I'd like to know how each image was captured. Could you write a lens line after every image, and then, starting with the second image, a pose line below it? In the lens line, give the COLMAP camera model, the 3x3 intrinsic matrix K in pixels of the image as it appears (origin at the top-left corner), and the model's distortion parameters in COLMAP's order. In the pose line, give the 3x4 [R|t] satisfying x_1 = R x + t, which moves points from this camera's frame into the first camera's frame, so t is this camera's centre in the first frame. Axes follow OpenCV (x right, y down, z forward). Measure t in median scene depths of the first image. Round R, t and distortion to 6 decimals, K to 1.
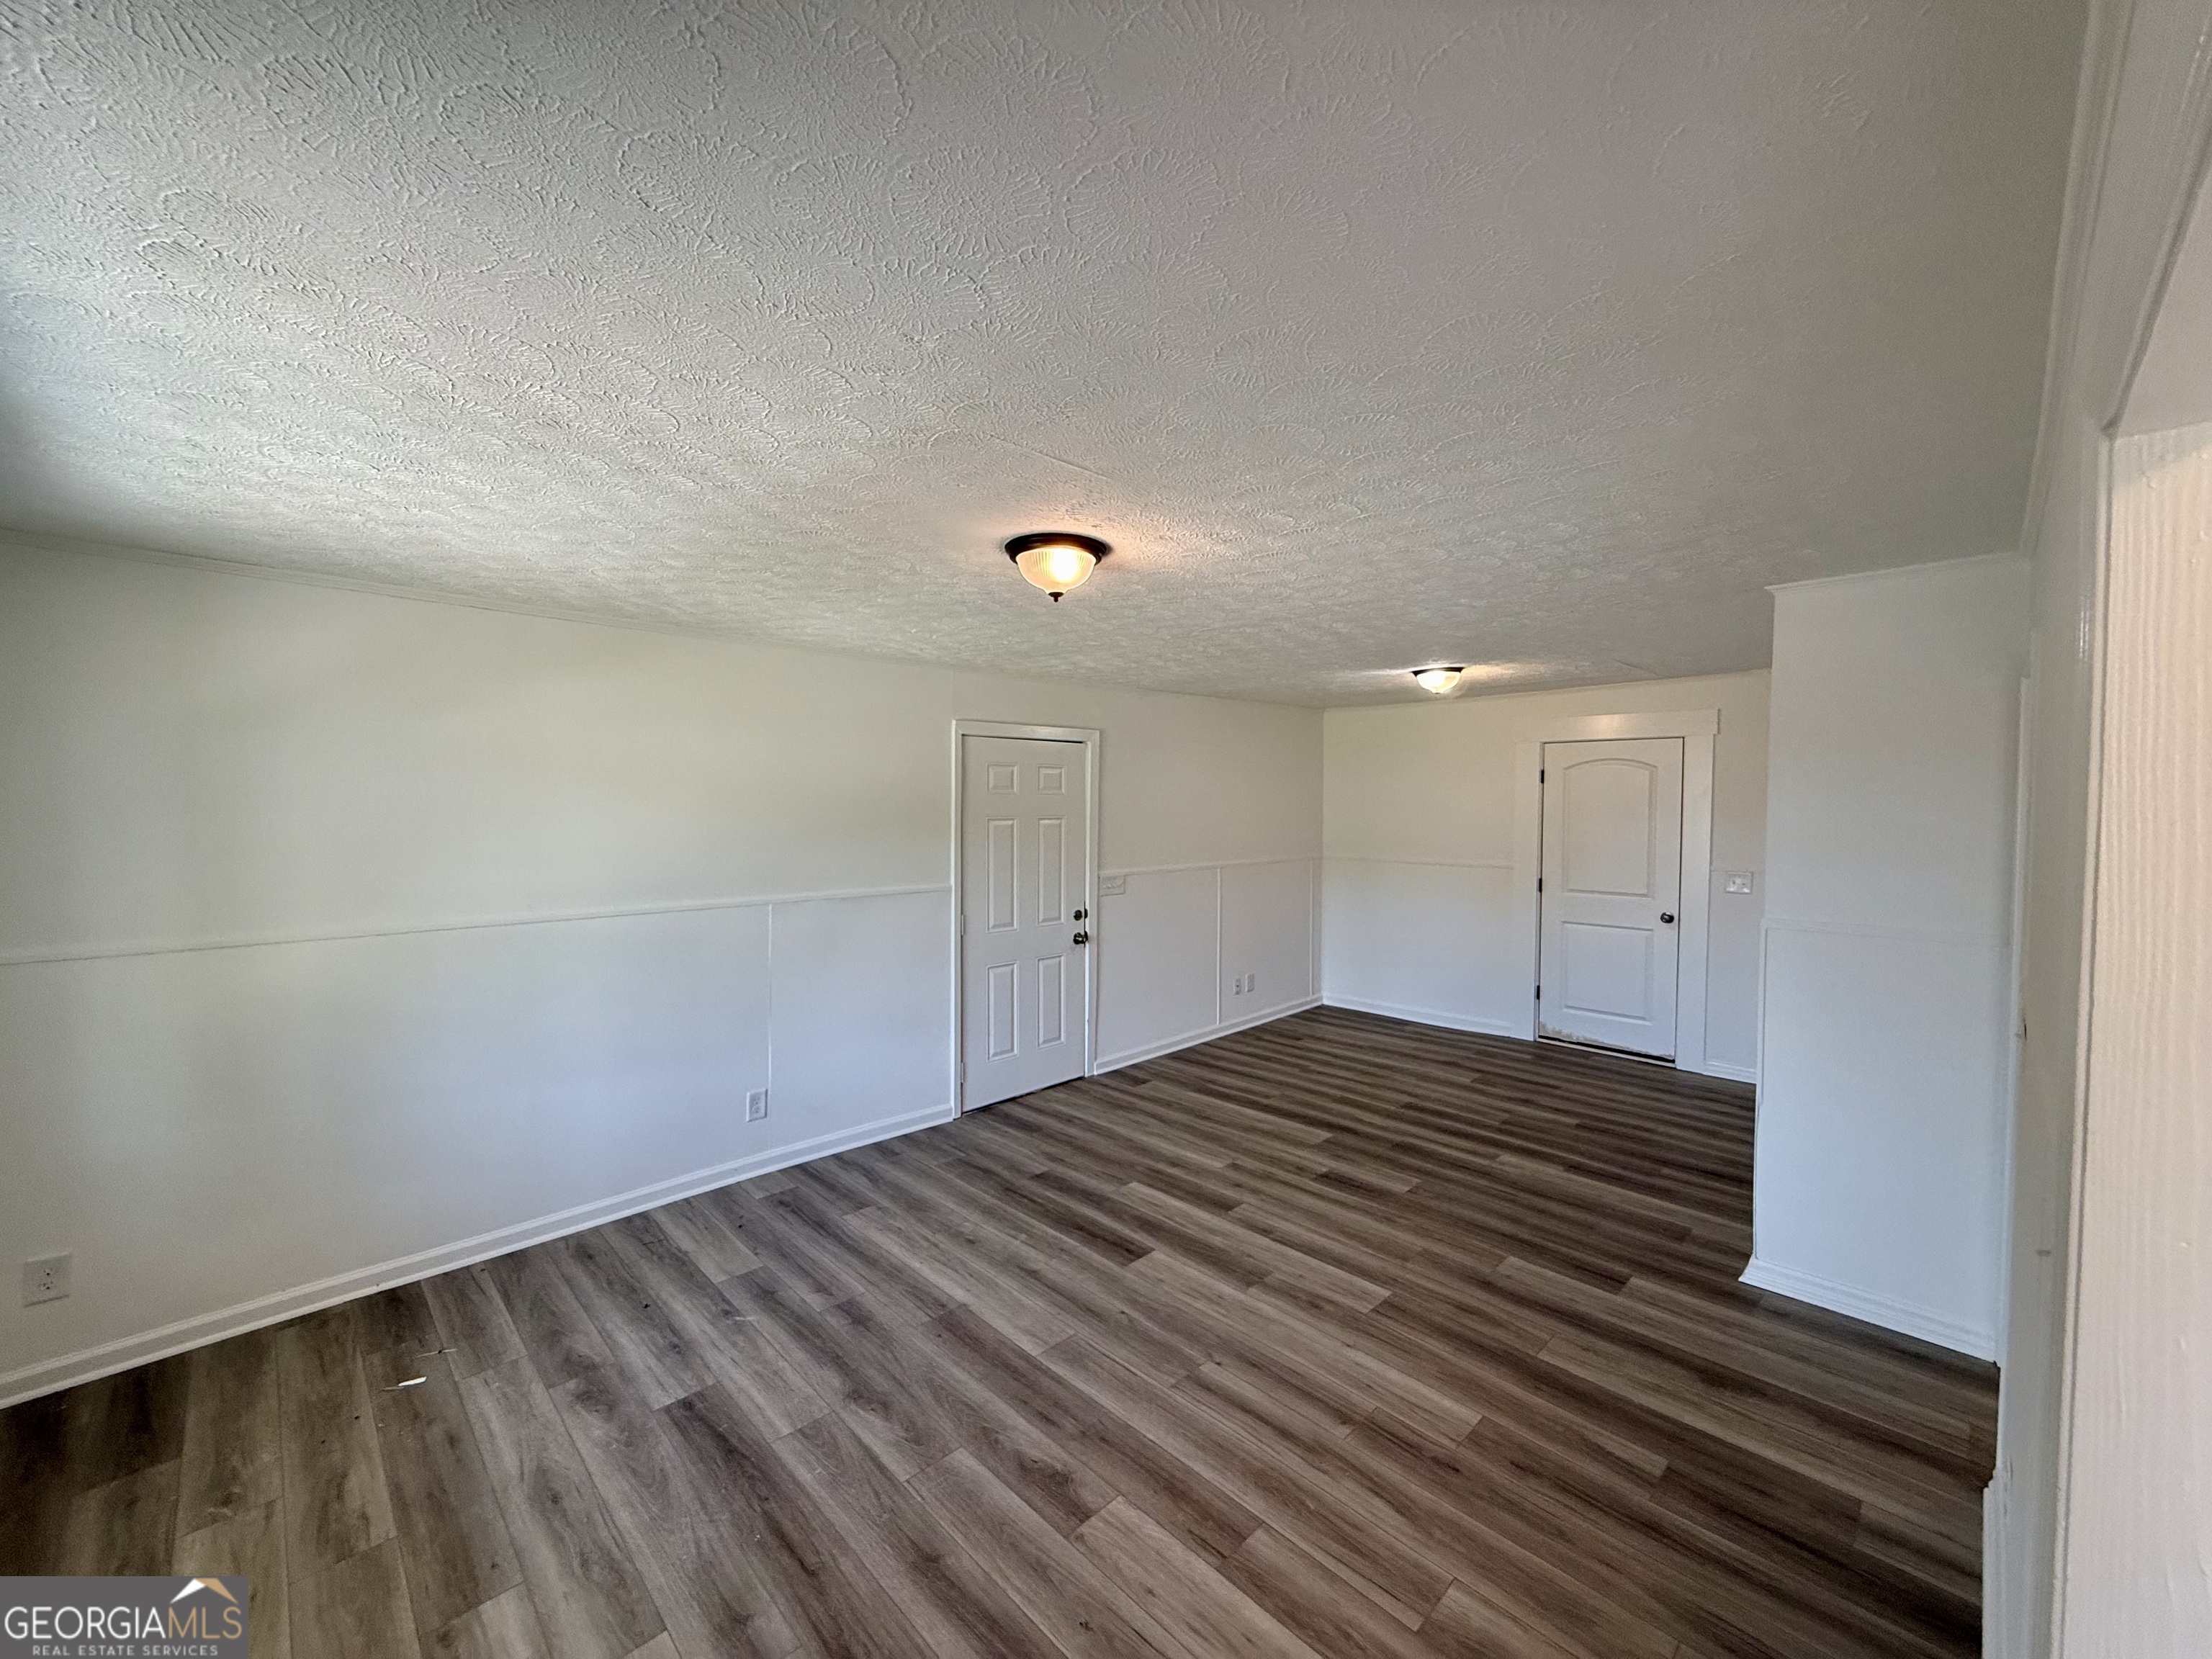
lens RADIAL K [[880.6, 0, 1106.0], [0, 880.6, 829.5], [0, 0, 1]] dist [0.001543, 0.000127]
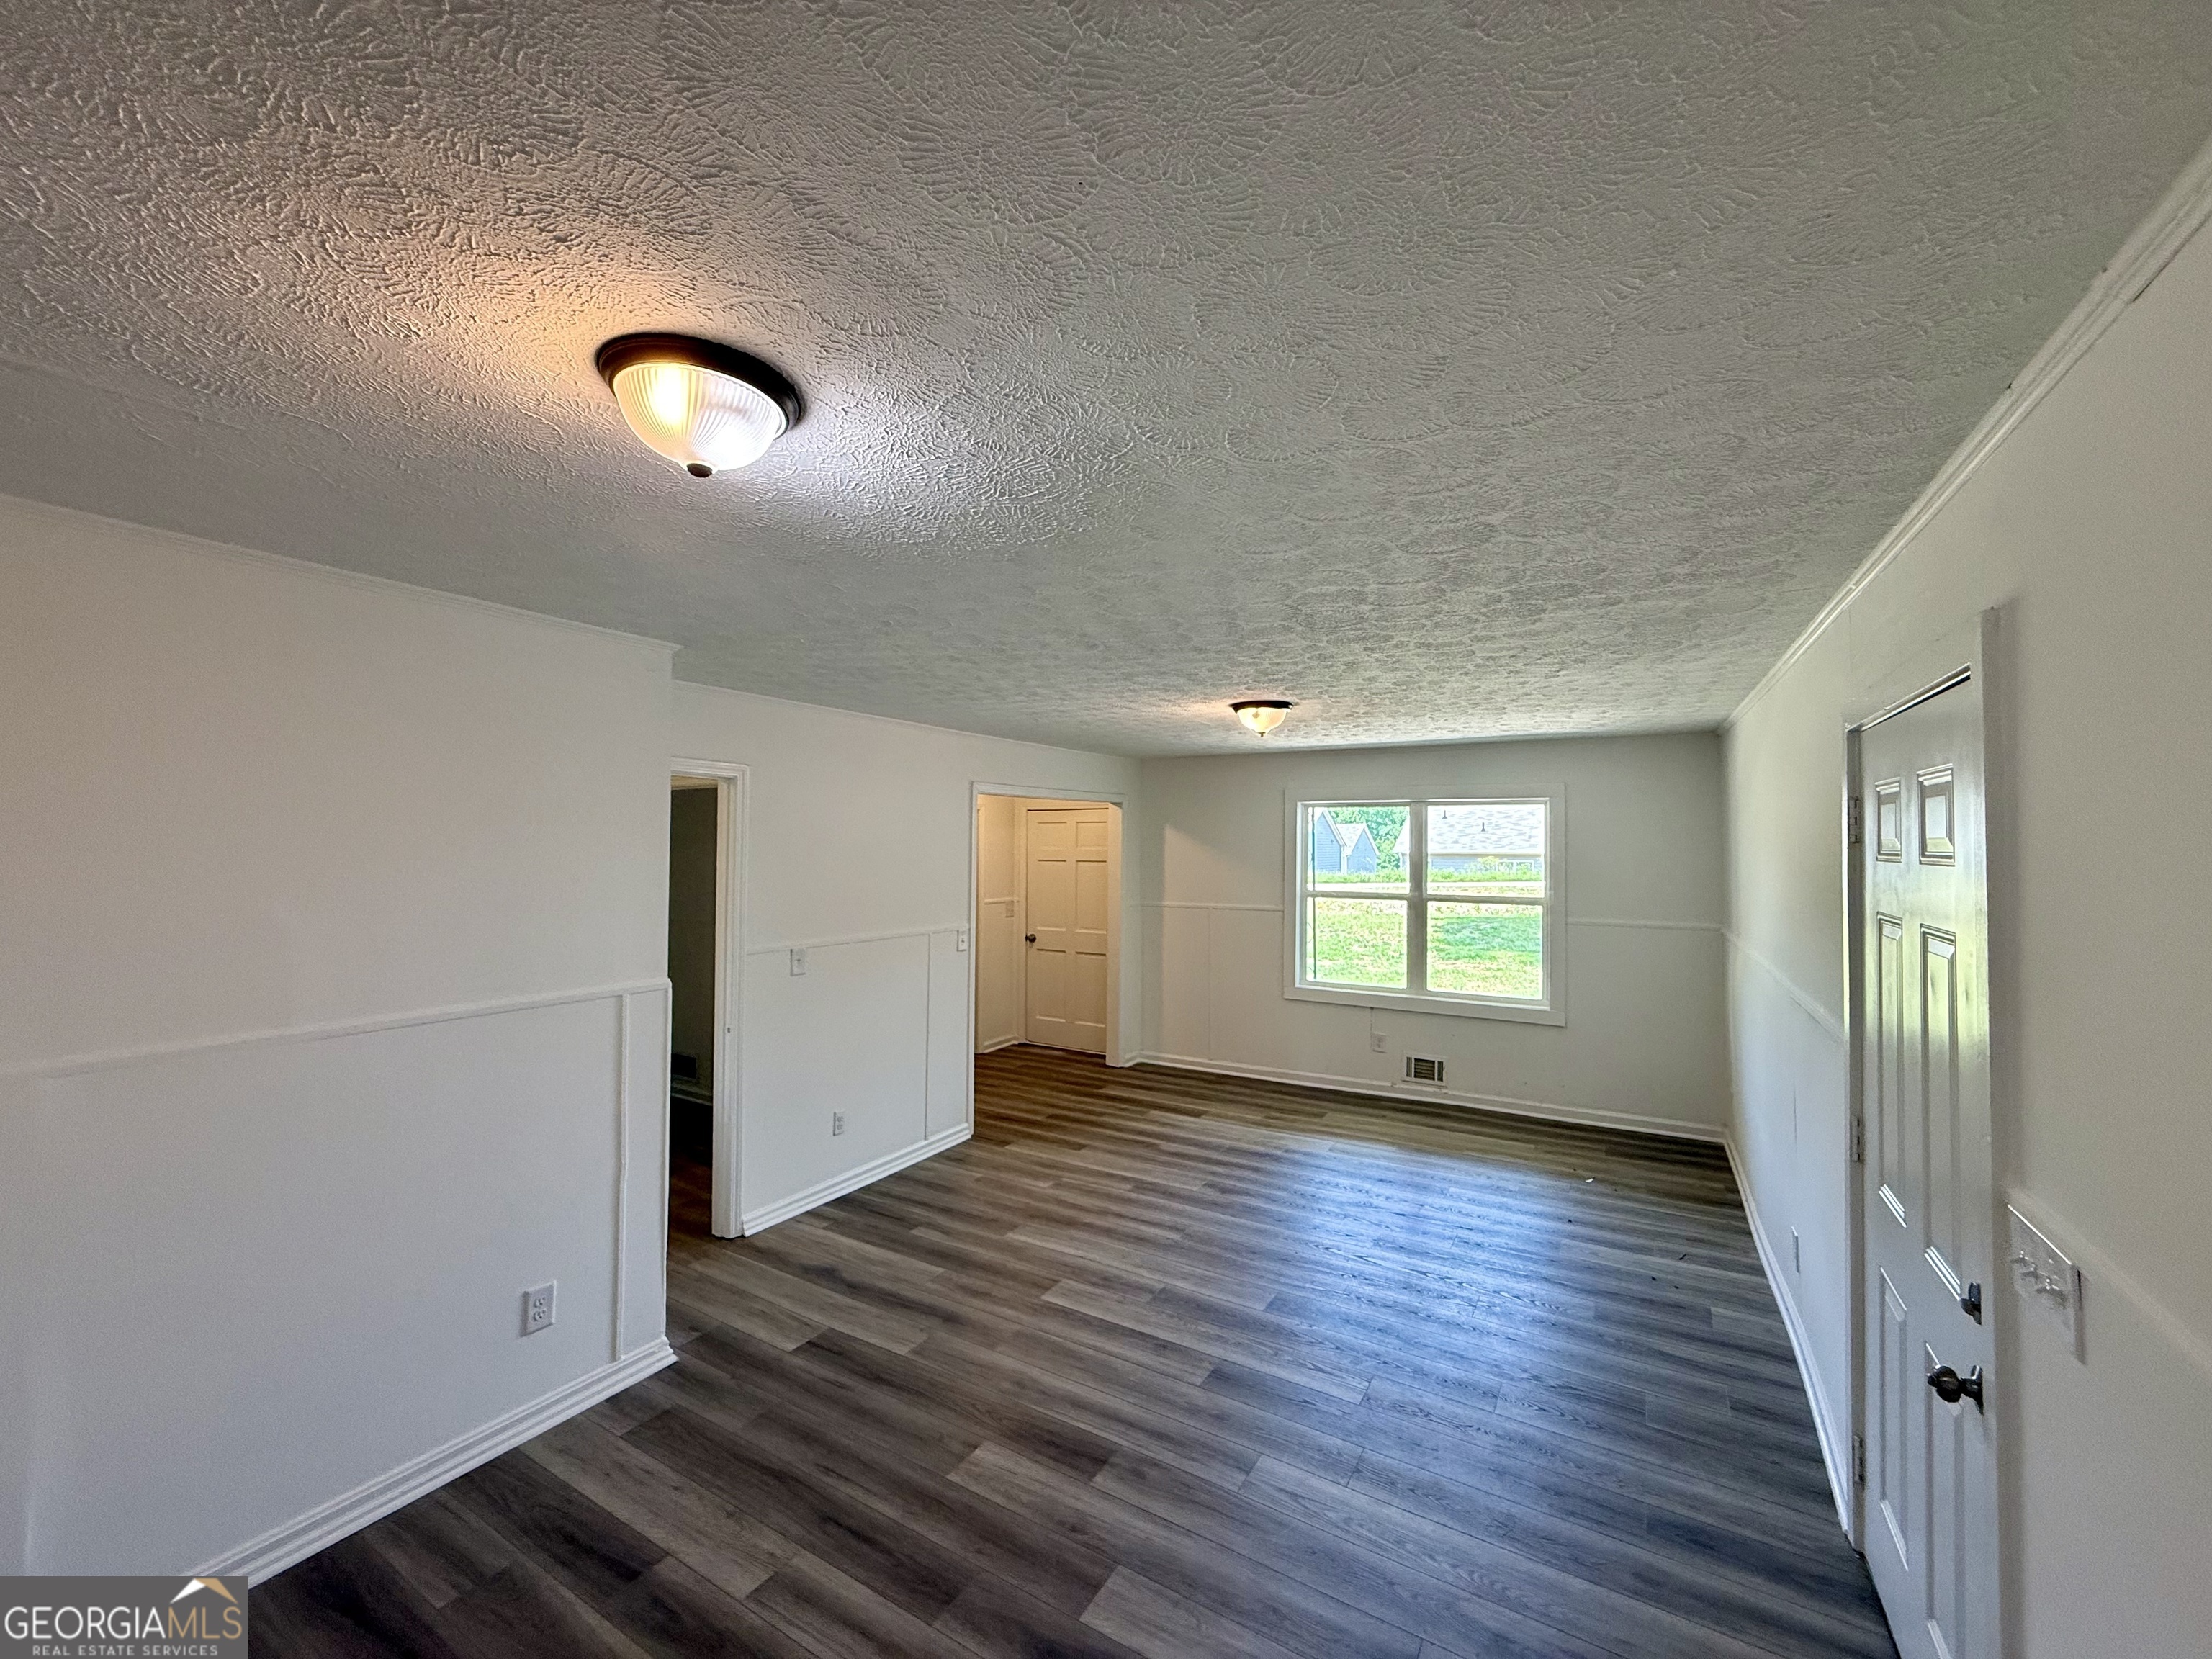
lens RADIAL K [[880.6, 0, 1106.0], [0, 880.6, 829.5], [0, 0, 1]] dist [0.001543, 0.000127]
pose [[-0.968540, -0.009913, -0.248662, 0.533294], [-0.014954, 0.999719, 0.018390, -0.091283], [0.248410, 0.021530, -0.968416, 2.107406]]
